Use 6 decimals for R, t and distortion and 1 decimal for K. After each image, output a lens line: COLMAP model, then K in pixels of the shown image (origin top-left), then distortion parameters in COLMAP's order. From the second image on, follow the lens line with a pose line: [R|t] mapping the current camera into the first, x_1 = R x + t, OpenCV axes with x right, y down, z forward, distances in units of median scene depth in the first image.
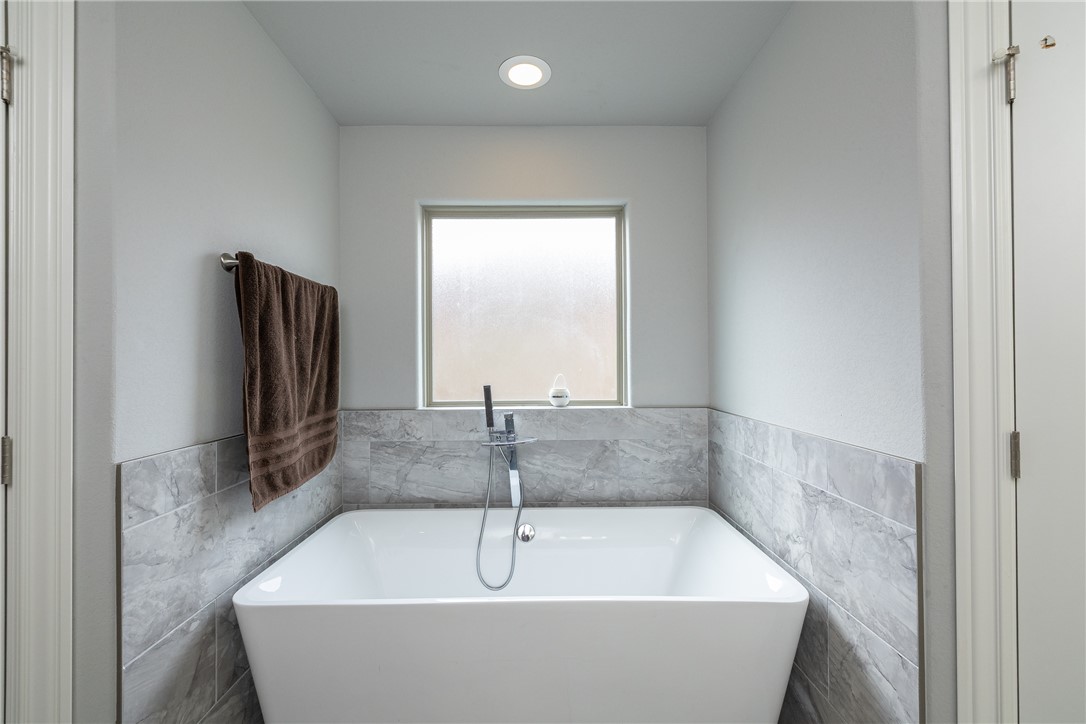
lens RADIAL K [[451.5, 0, 542.3], [0, 451.5, 361.0], [0, 0, 1]] dist [0.001564, 0.001727]
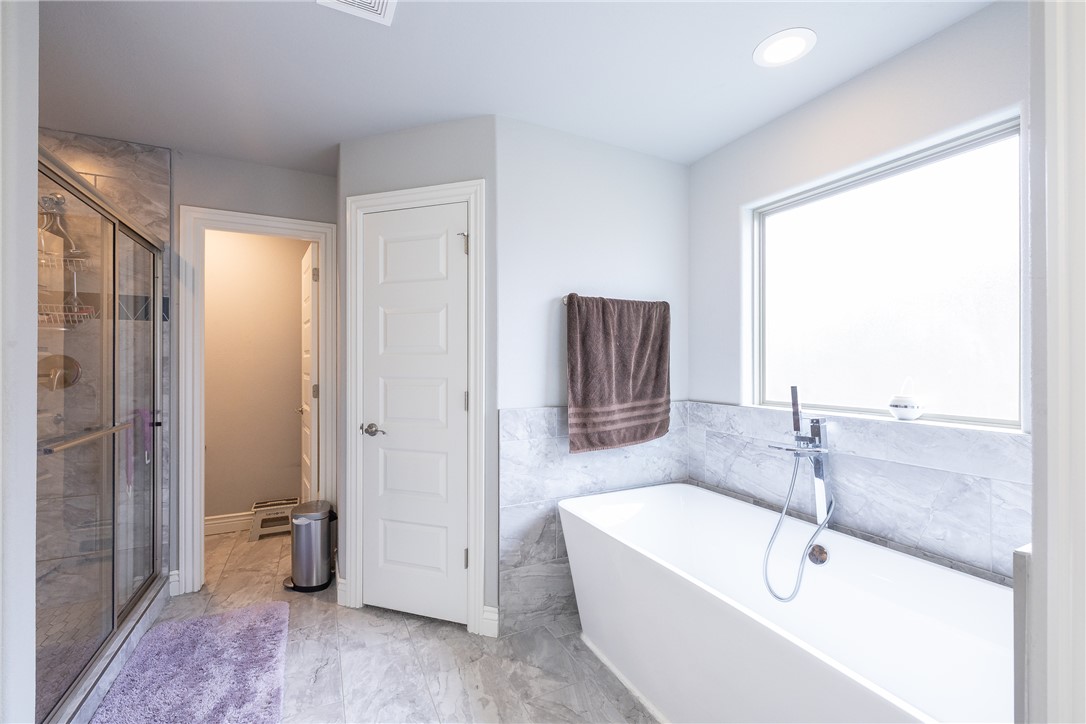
lens RADIAL K [[451.5, 0, 538.4], [0, 451.5, 362.1], [0, 0, 1]] dist [0.001564, 0.001727]
pose [[0.436693, 0.003385, -0.899604, 0.488896], [0.003230, 0.999981, 0.005331, -0.002221], [0.899605, -0.005234, 0.436674, 0.118439]]
